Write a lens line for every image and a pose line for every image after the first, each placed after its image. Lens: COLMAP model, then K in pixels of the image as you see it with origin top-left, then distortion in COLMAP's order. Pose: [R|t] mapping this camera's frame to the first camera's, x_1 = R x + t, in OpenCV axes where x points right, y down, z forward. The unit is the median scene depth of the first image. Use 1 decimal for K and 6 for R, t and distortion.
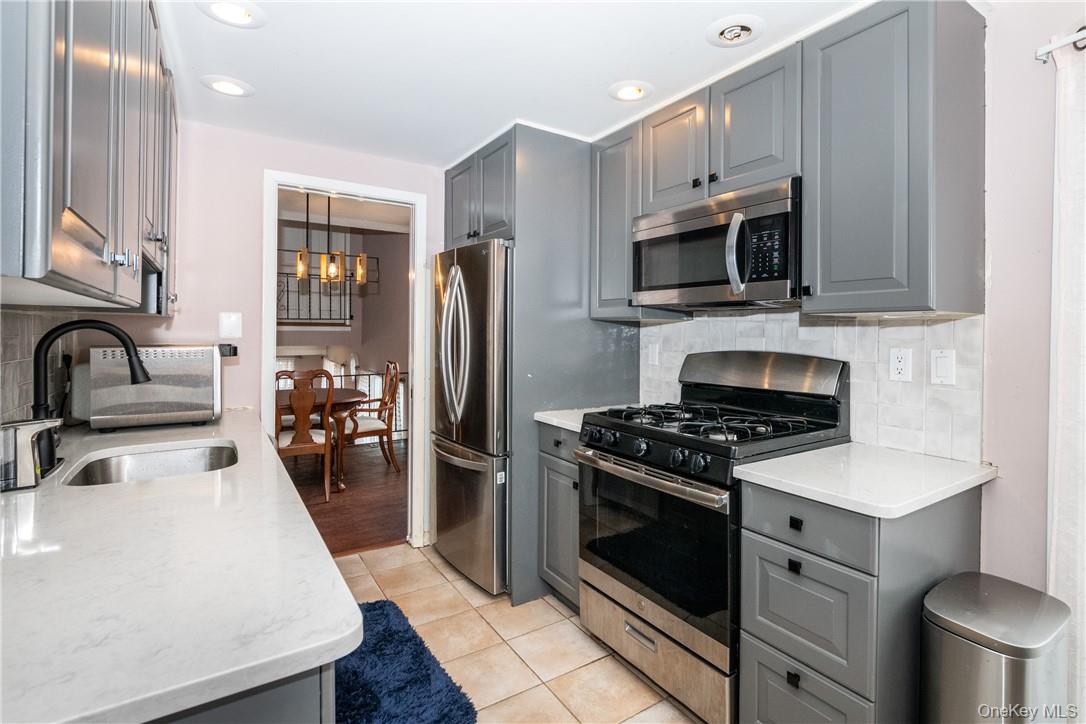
lens RADIAL K [[511.3, 0, 544.0], [0, 511.3, 331.2], [0, 0, 1]] dist [0.000004, -0.000200]
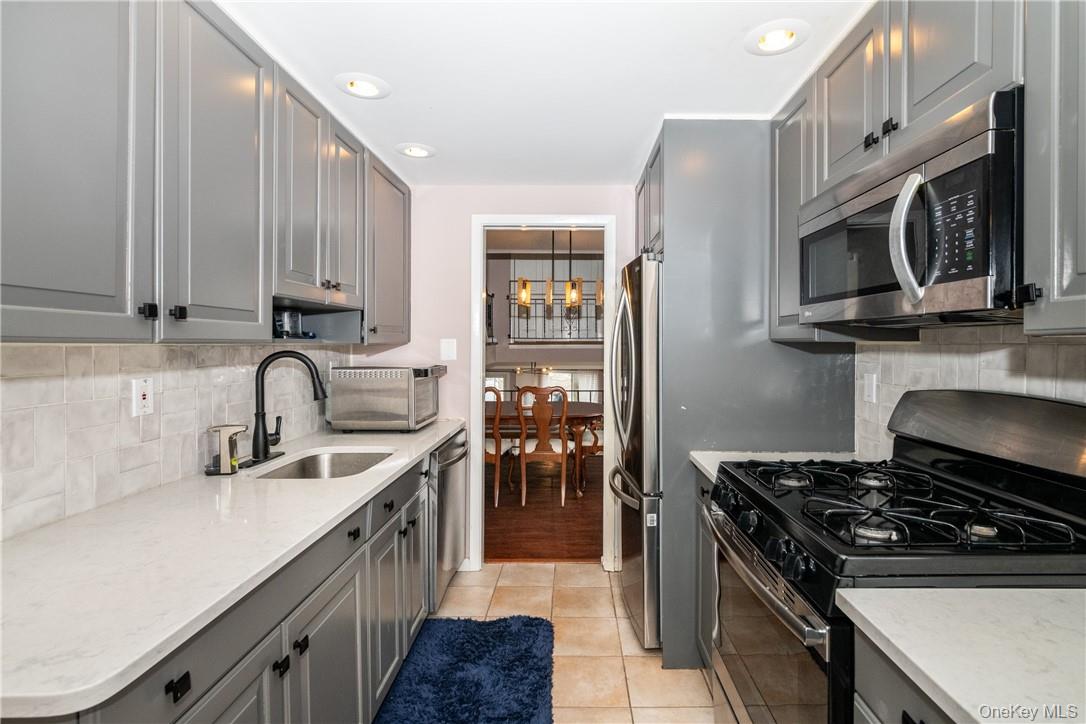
lens RADIAL K [[487.6, 0, 568.9], [0, 487.6, 348.2], [0, 0, 1]] dist [0.000421, -0.000130]
pose [[0.843567, -0.003781, -0.537011, 0.274719], [0.005802, 0.999981, 0.002075, -0.018340], [0.536993, -0.004866, 0.843573, 0.219421]]
